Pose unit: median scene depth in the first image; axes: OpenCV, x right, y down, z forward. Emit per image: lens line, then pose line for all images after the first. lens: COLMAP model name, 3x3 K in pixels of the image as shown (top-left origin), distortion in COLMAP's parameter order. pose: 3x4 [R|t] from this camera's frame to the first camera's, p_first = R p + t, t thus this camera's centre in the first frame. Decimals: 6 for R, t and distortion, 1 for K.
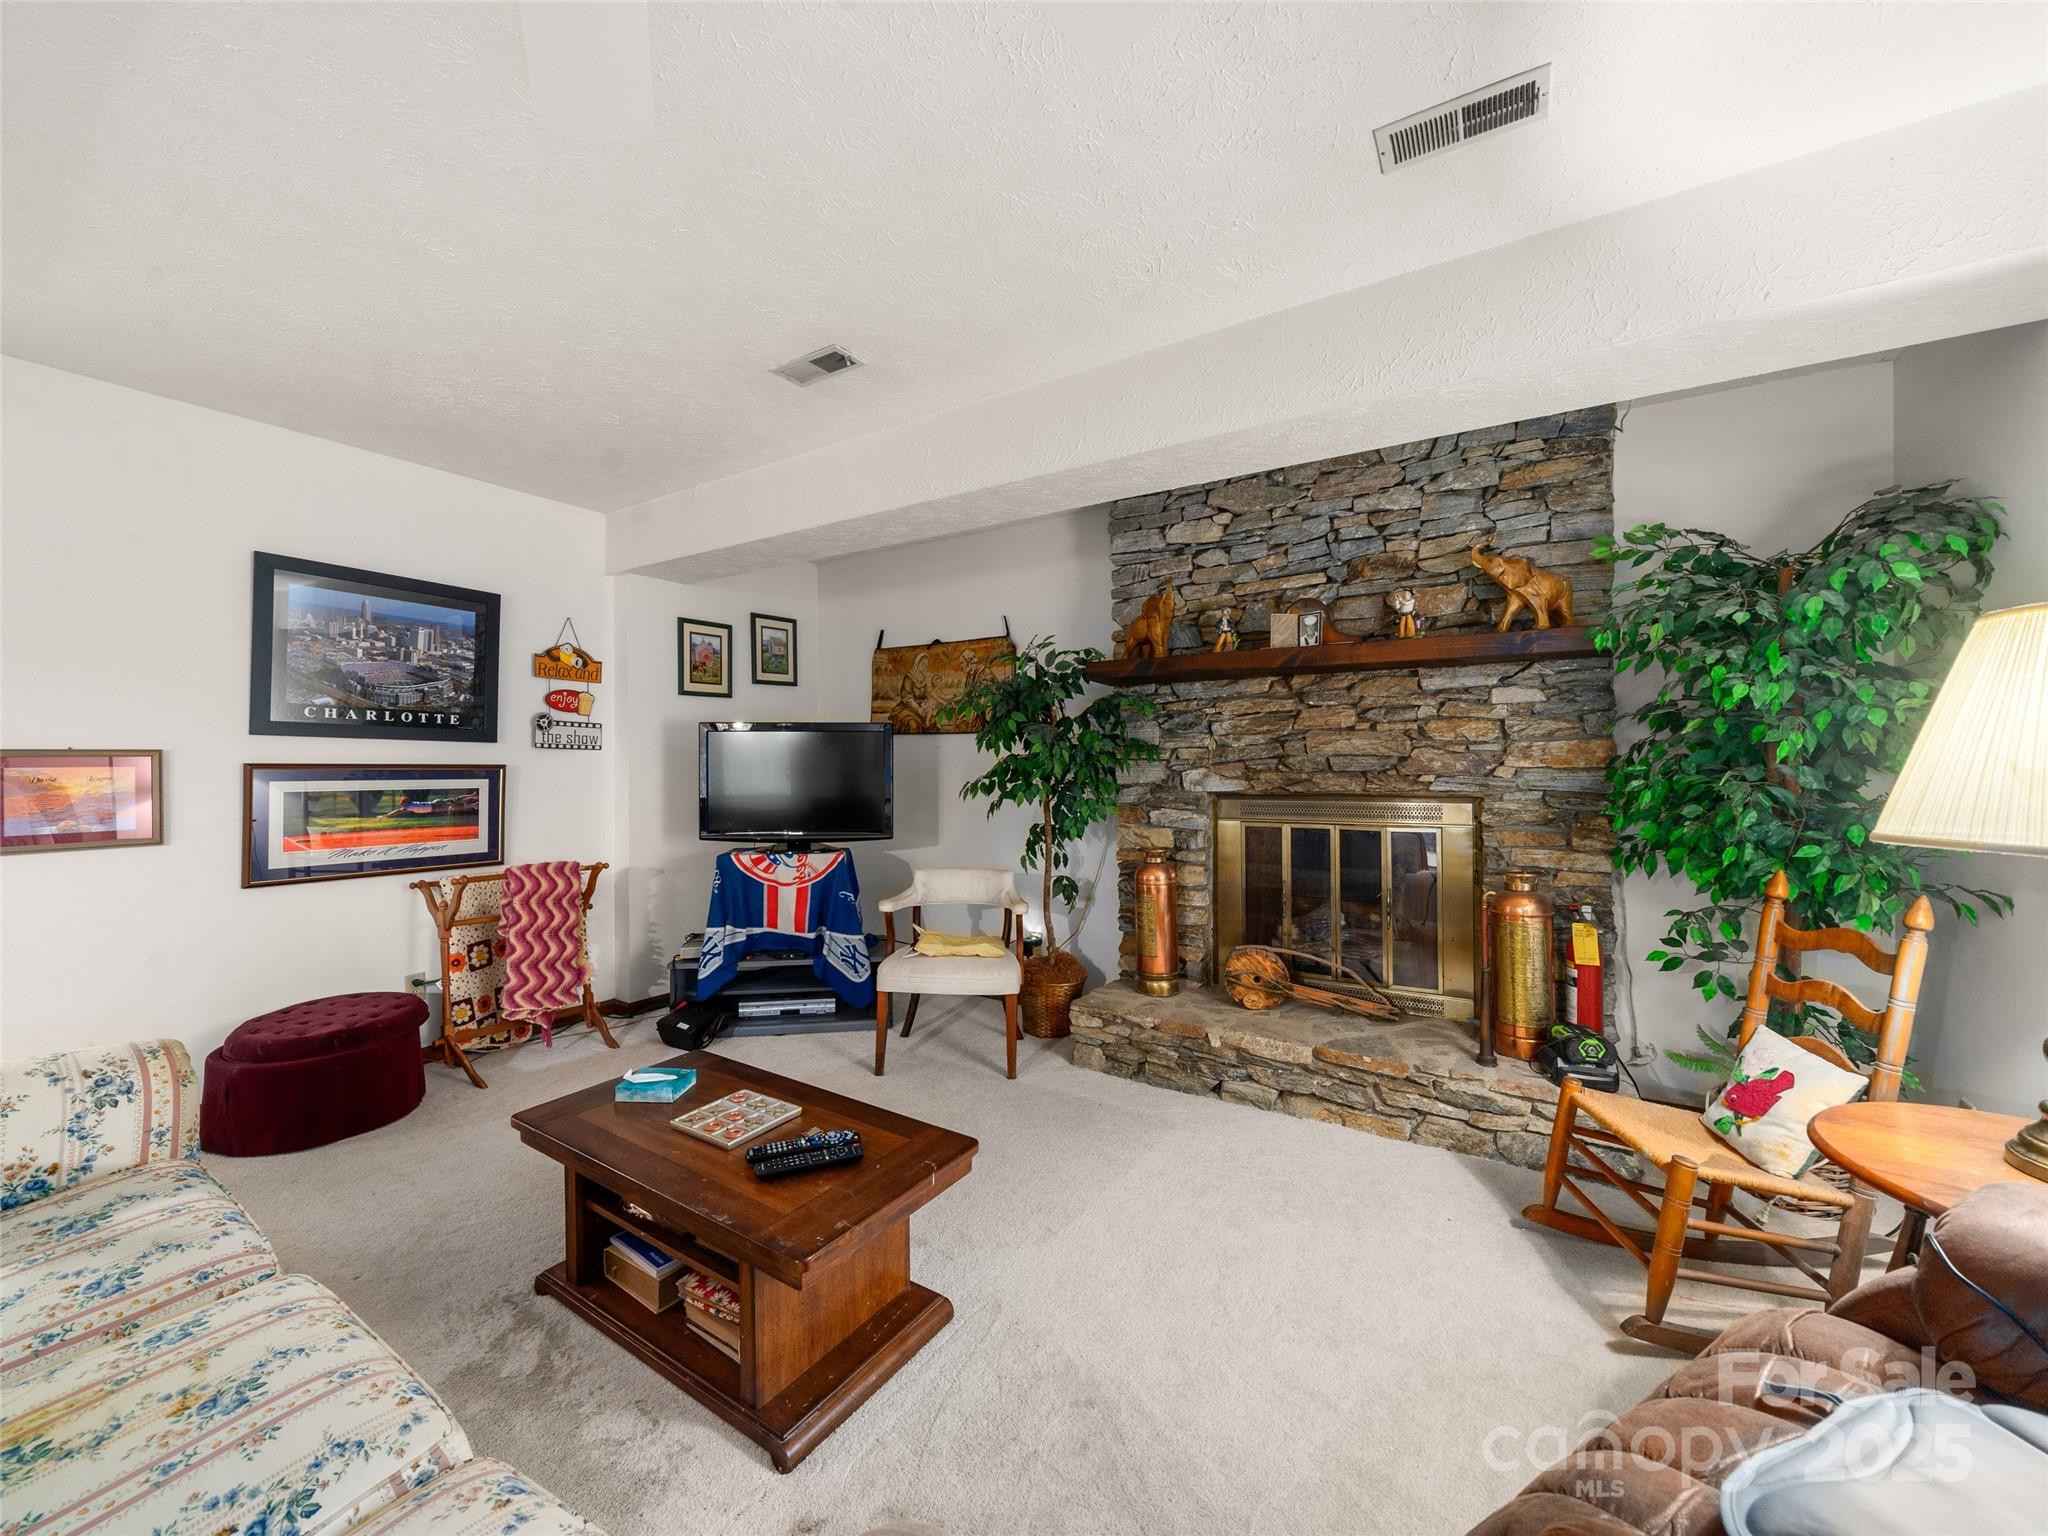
lens RADIAL K [[801.6, 0, 1023.7], [0, 801.6, 770.7], [0, 0, 1]] dist [-0.004621, -0.000668]
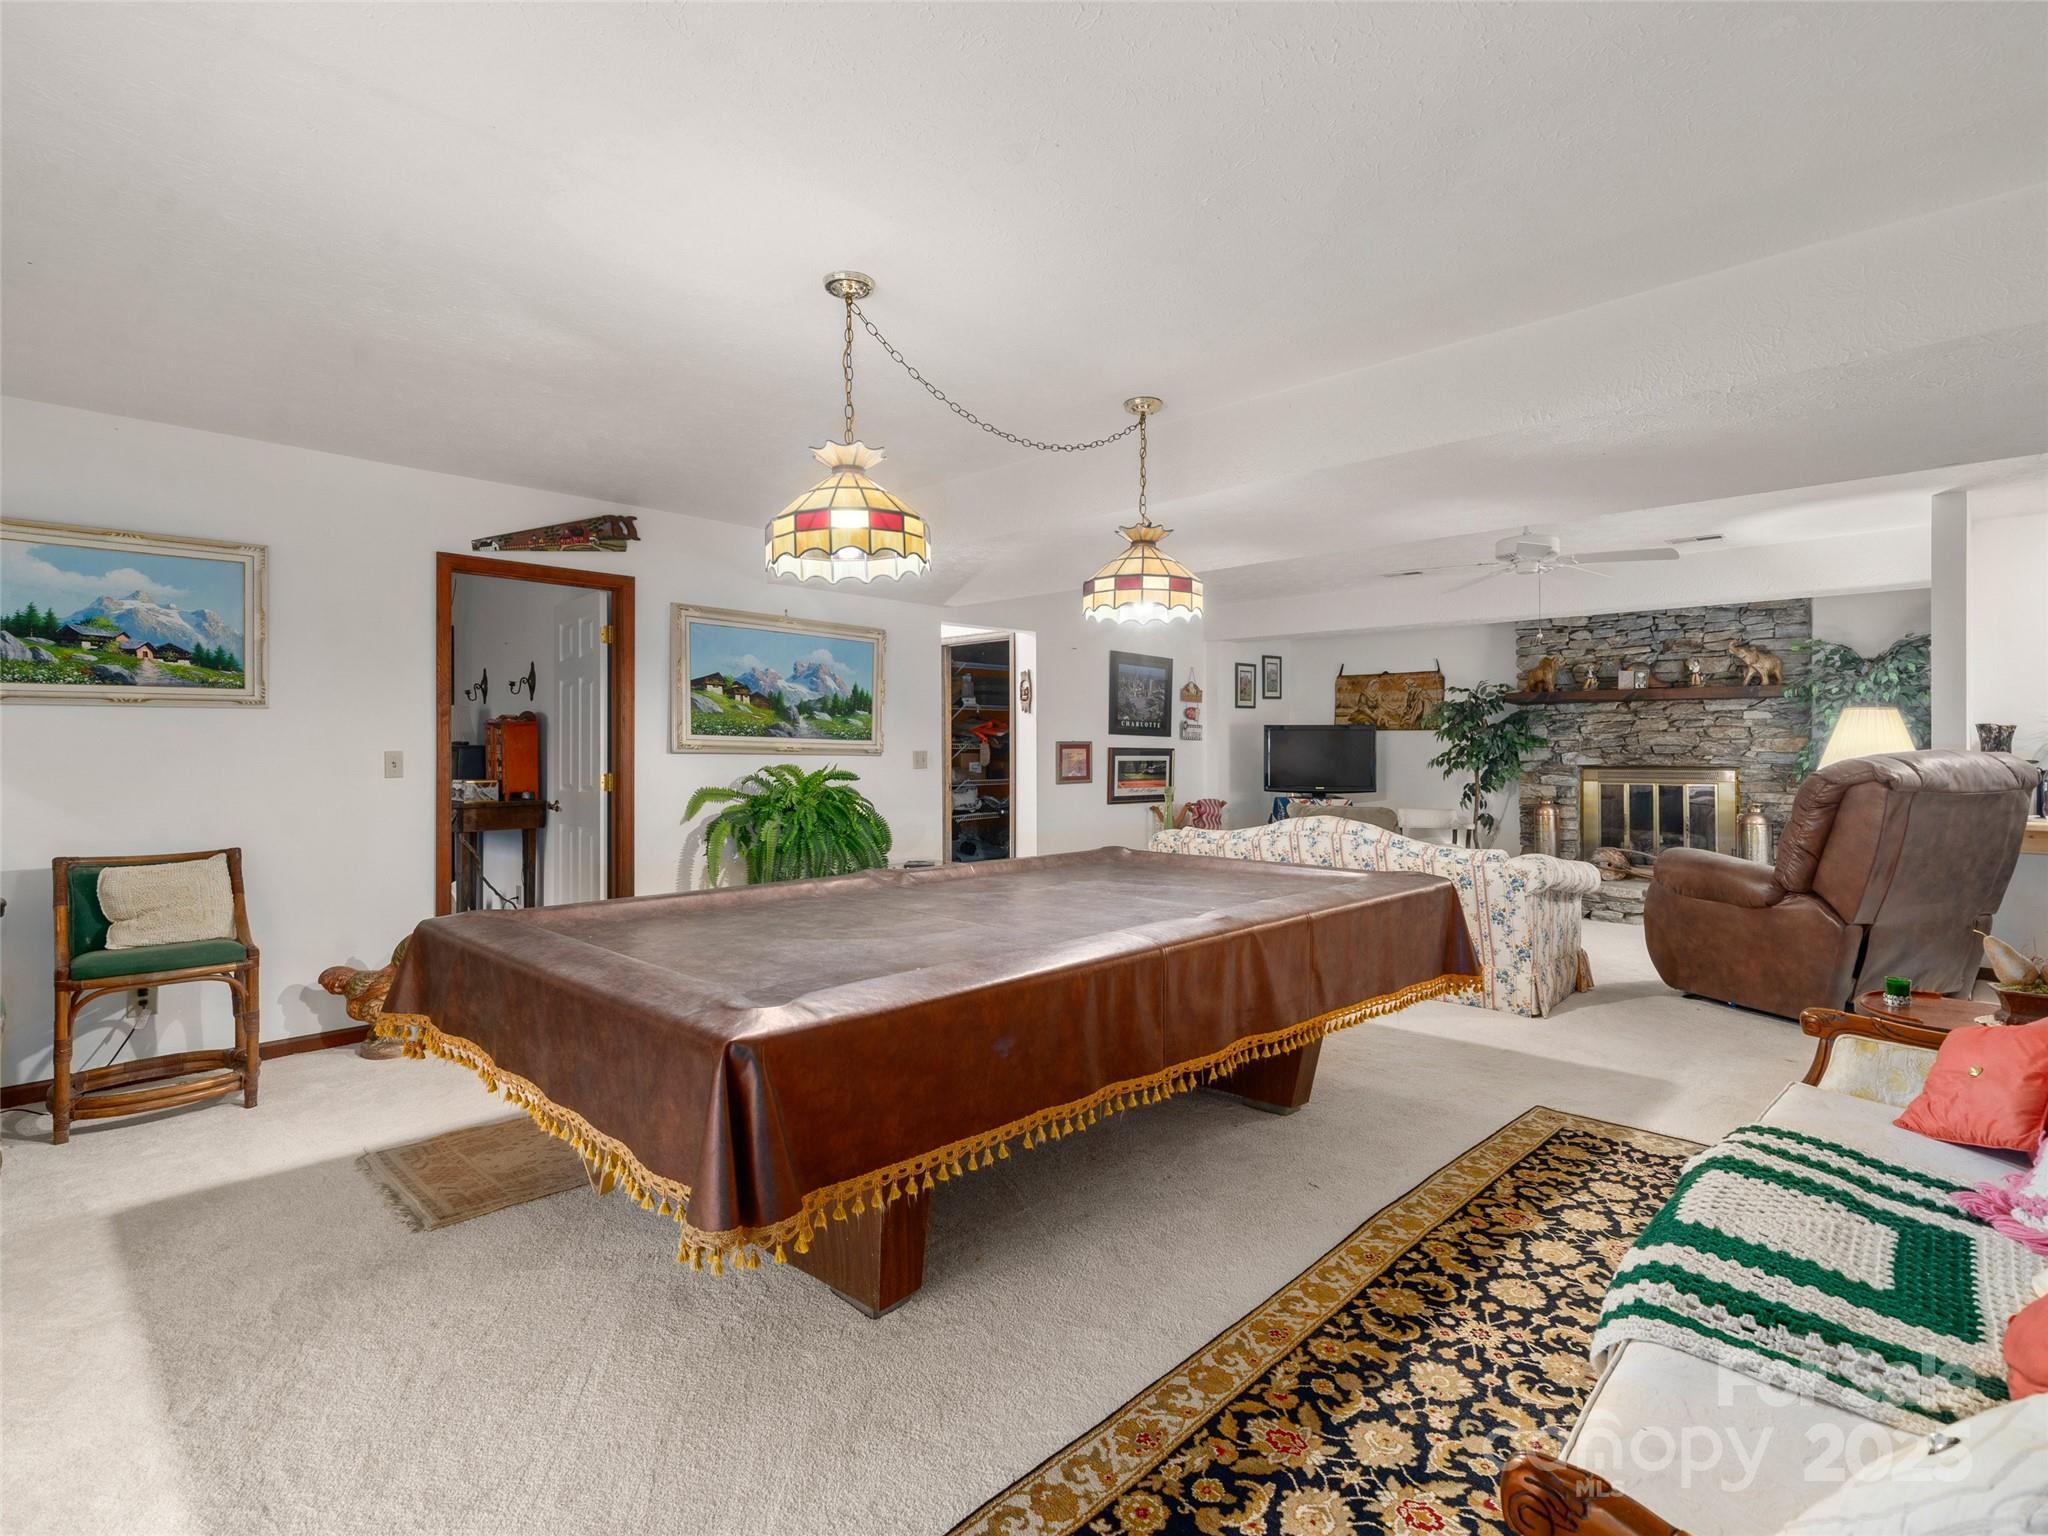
lens RADIAL K [[1007.9, 0, 1032.8], [0, 1007.9, 749.6], [0, 0, 1]] dist [-0.001481, 0.000548]
pose [[0.979567, 0.003512, -0.201089, -0.520833], [-0.004873, 0.999968, -0.006277, 0.012251], [0.201061, 0.007129, 0.979553, -1.477003]]
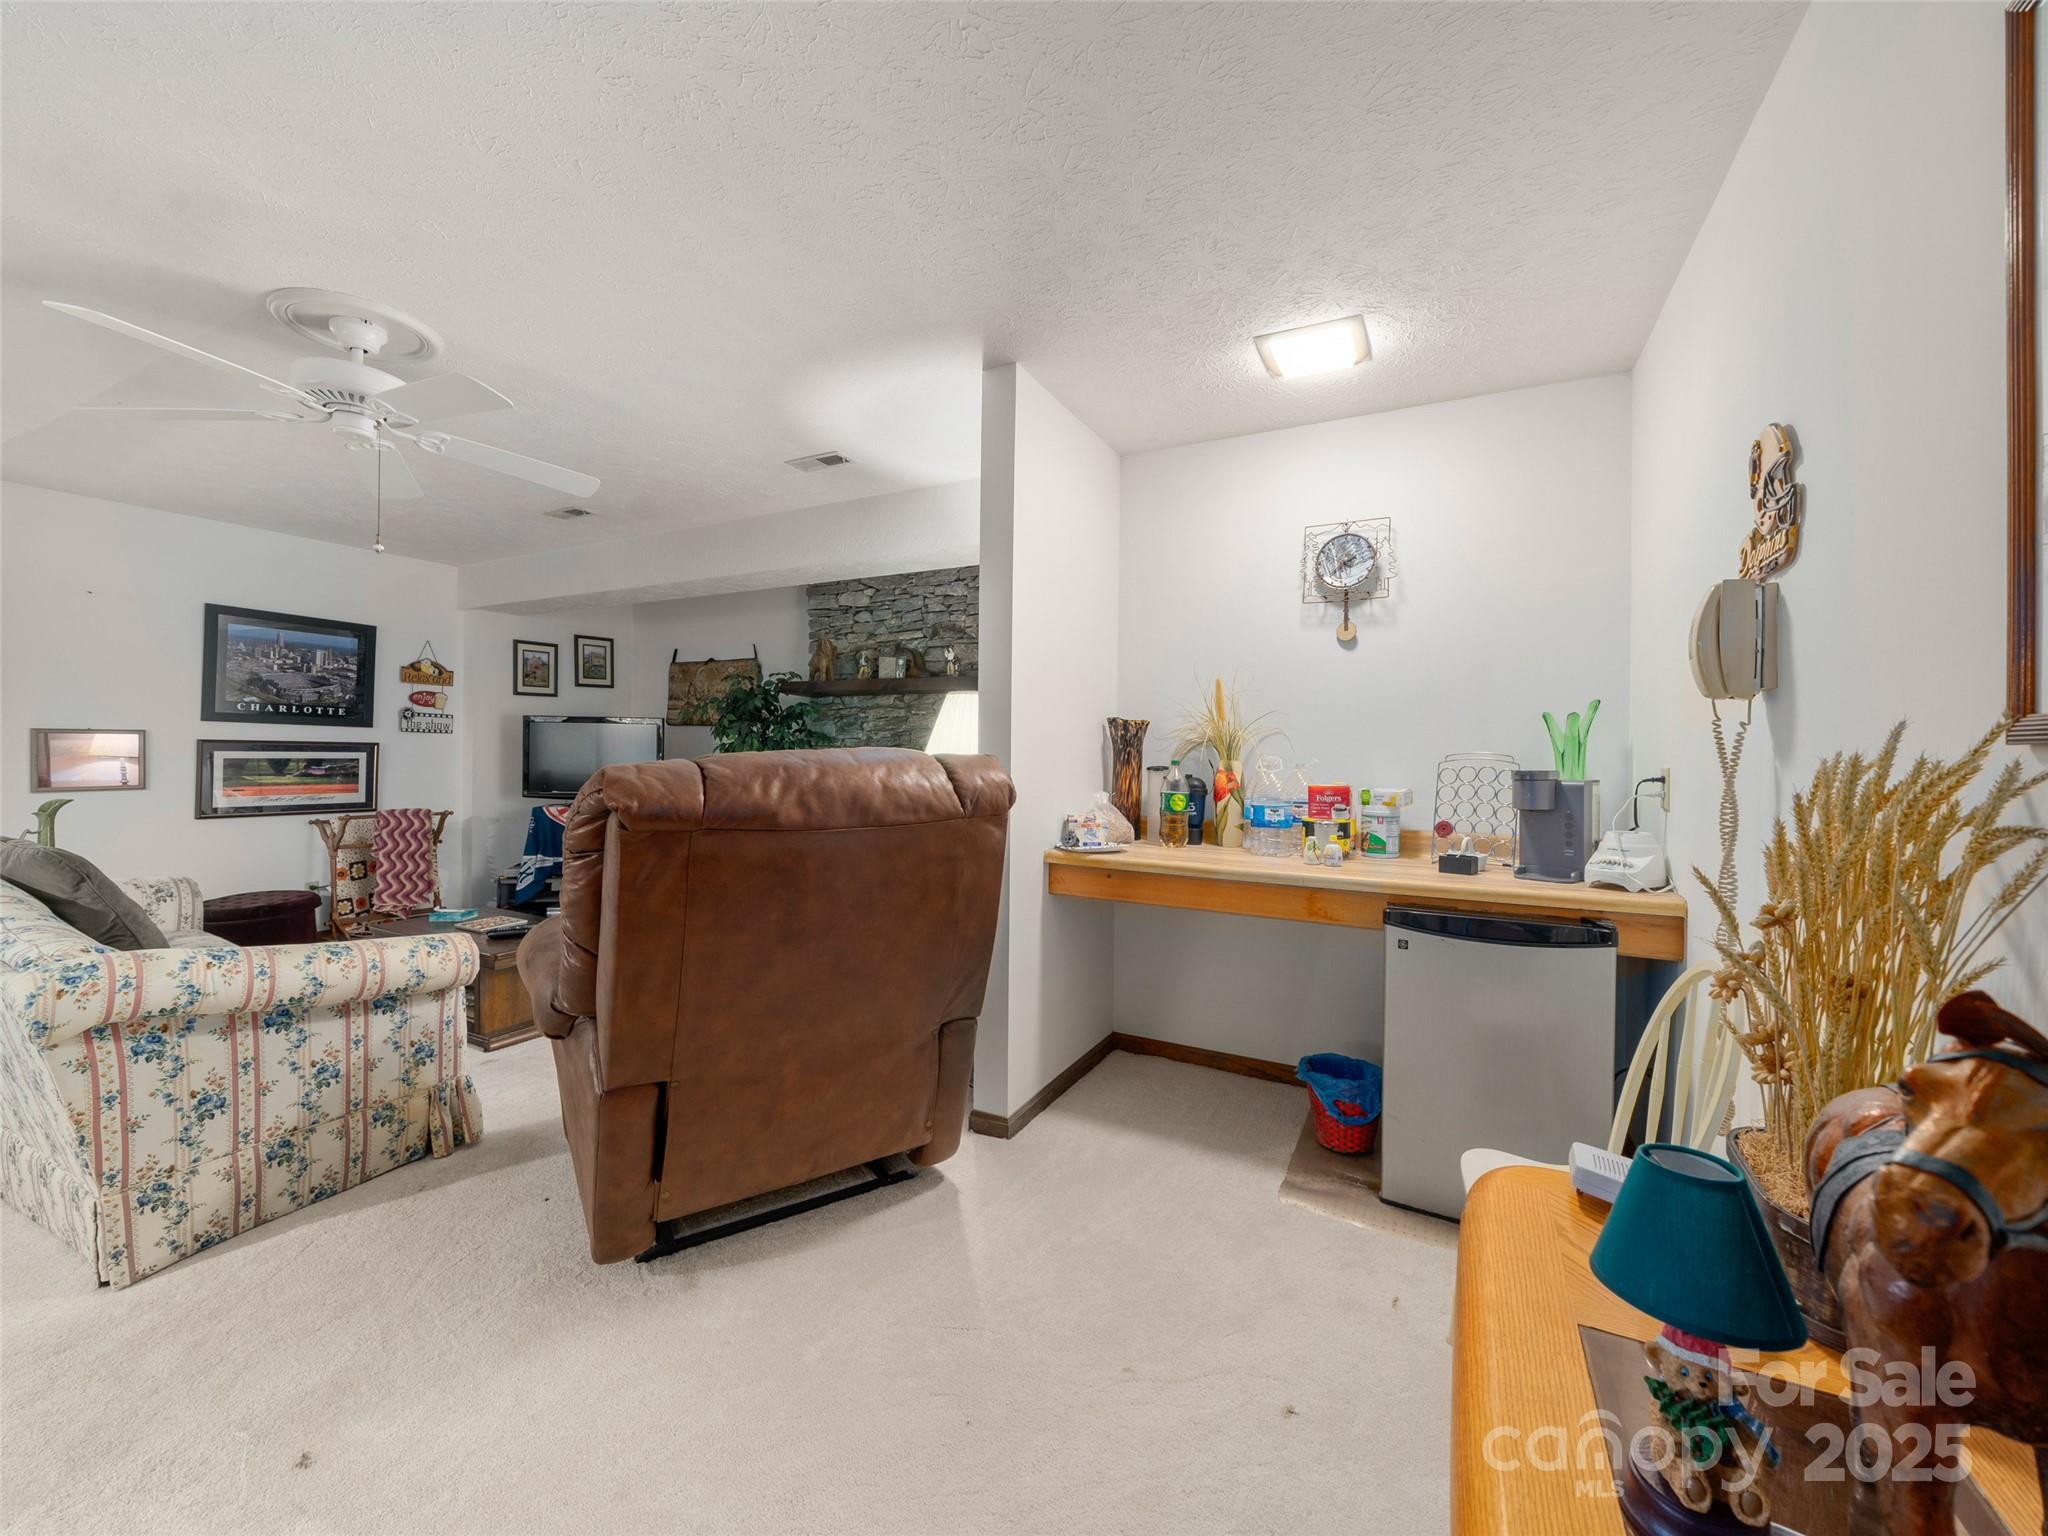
lens RADIAL K [[801.6, 0, 1023.6], [0, 801.6, 761.3], [0, 0, 1]] dist [-0.004621, -0.000668]
pose [[0.996166, 0.013800, 0.086382, 0.417703], [-0.014153, 0.999894, 0.003483, 0.004777], [-0.086325, -0.004693, 0.996256, -0.580486]]
